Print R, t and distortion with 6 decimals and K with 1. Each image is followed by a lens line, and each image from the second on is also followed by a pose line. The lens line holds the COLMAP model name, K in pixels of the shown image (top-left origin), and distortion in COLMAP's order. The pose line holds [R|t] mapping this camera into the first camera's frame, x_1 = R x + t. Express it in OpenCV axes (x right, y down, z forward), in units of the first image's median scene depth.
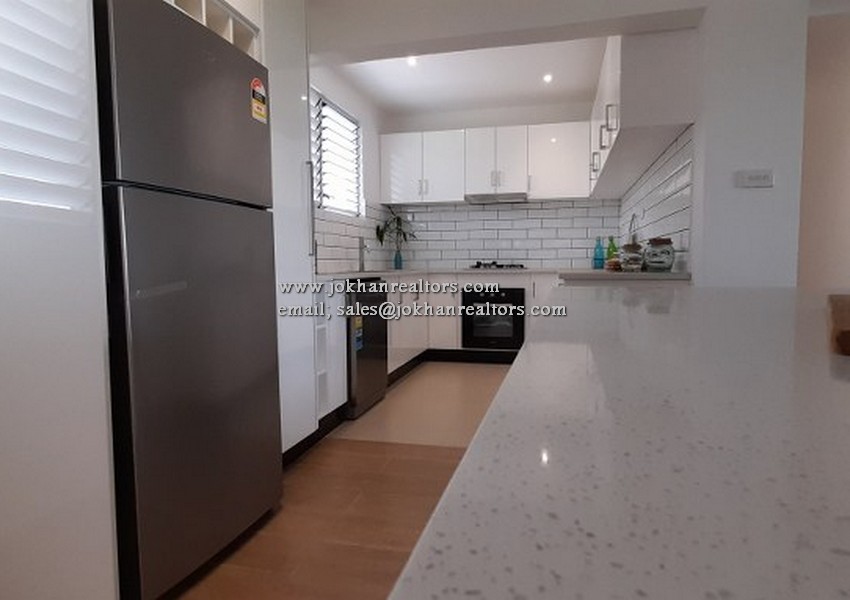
lens RADIAL K [[521.9, 0, 436.5], [0, 521.9, 301.1], [0, 0, 1]] dist [-0.000310, 0.000867]
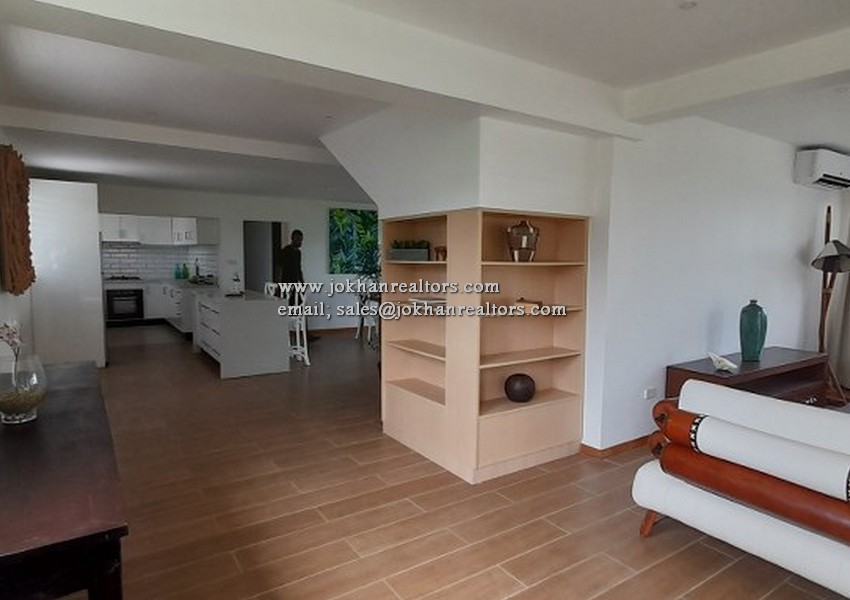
lens RADIAL K [[521.9, 0, 436.5], [0, 521.9, 301.1], [0, 0, 1]] dist [-0.000310, 0.000867]
pose [[0.674670, -0.050558, 0.736386, -0.569381], [0.038147, 0.998706, 0.033618, -0.002685], [-0.737133, 0.005410, 0.675726, -1.249007]]
